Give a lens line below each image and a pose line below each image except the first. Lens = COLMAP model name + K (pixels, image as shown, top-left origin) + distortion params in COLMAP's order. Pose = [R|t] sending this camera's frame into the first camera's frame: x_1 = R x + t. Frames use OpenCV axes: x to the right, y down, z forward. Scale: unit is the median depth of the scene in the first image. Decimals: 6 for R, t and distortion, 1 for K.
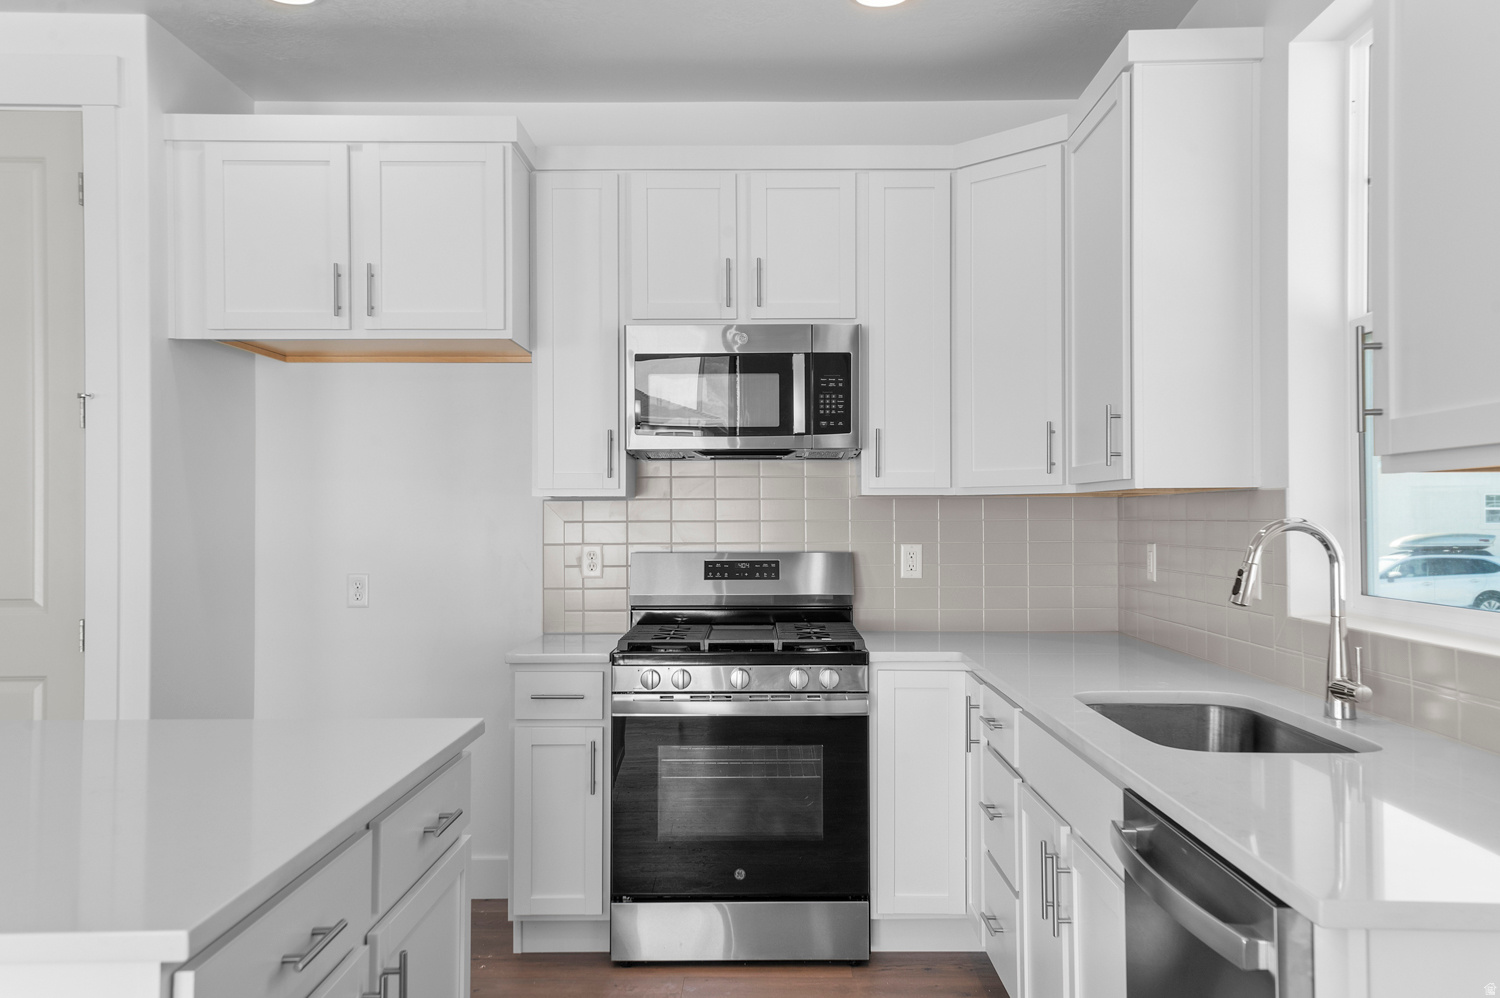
lens RADIAL K [[1217.5, 0, 784.4], [0, 1217.5, 526.3], [0, 0, 1]] dist [0.049116, 0.003025]
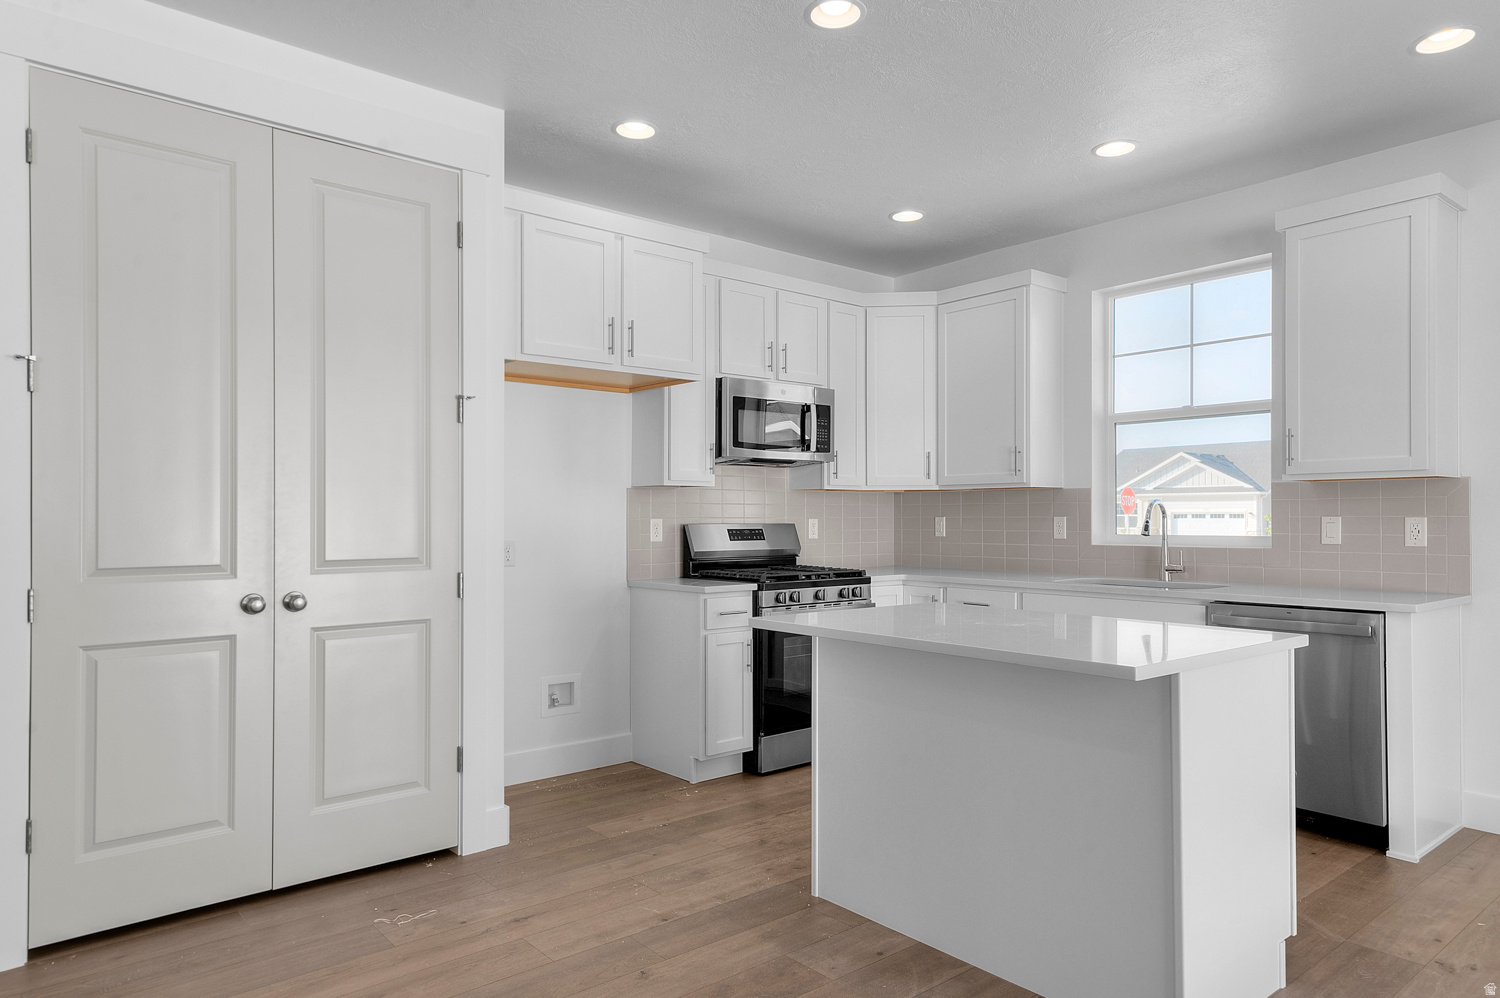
lens RADIAL K [[922.7, 0, 747.6], [0, 922.7, 537.5], [0, 0, 1]] dist [0.032855, 0.000544]
pose [[0.773356, -0.010876, 0.633879, -0.913294], [0.003462, 0.999910, 0.012933, 0.027419], [-0.633963, -0.007807, 0.773324, 0.068863]]
